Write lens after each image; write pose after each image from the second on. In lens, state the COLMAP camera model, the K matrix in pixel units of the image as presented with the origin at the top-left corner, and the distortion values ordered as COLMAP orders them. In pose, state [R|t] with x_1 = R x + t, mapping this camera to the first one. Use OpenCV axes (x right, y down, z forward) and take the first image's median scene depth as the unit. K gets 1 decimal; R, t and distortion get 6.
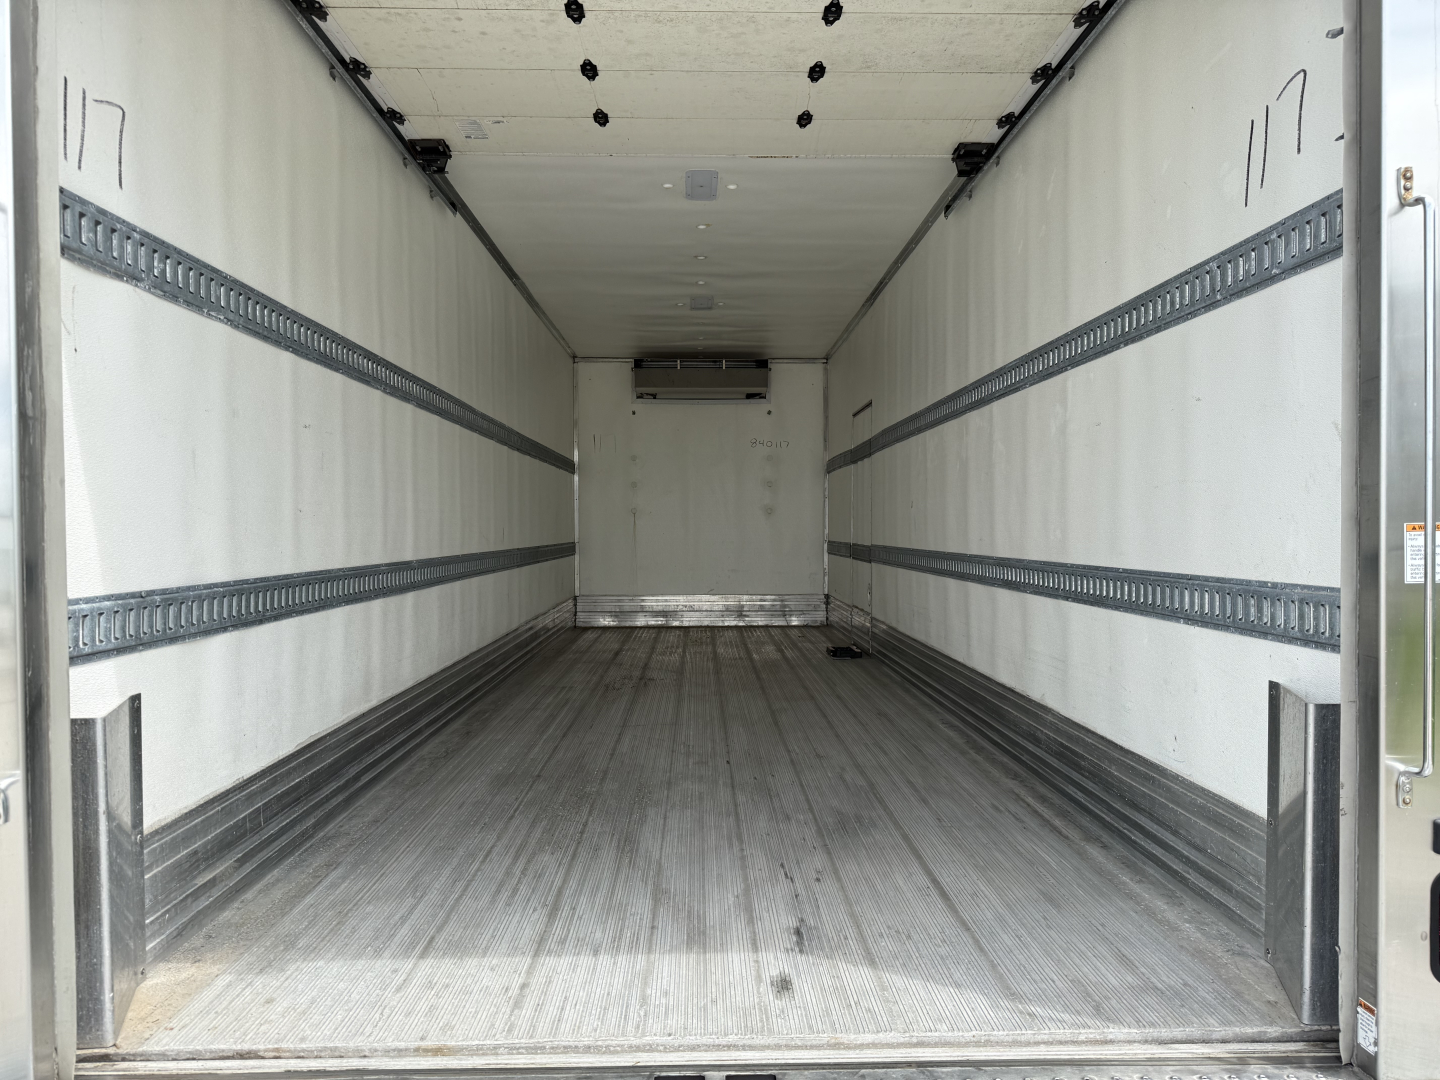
lens RADIAL K [[1009.4, 0, 720.0], [0, 1009.4, 540.0], [0, 0, 1]] dist [0.132942, -0.164579]
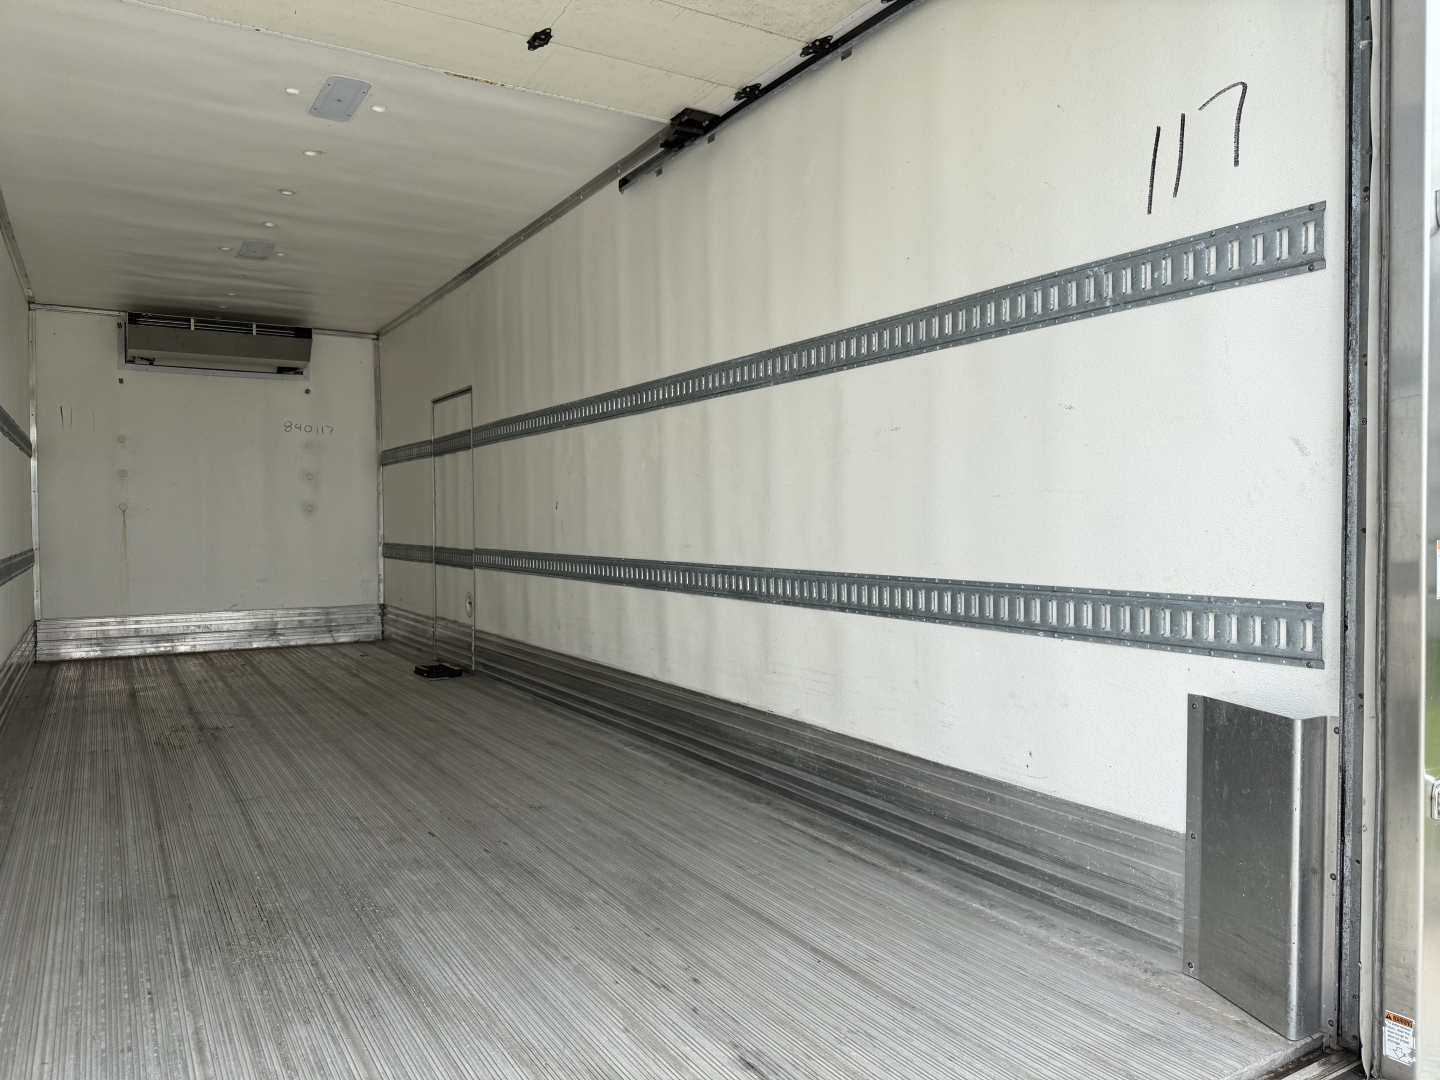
lens RADIAL K [[1026.4, 0, 720.0], [0, 1026.4, 540.0], [0, 0, 1]] dist [0.082615, -0.104933]
pose [[0.871332, -0.012268, 0.490541, -0.215868], [0.009913, 0.999923, 0.007398, -0.014781], [-0.490595, -0.001583, 0.871387, 0.214507]]
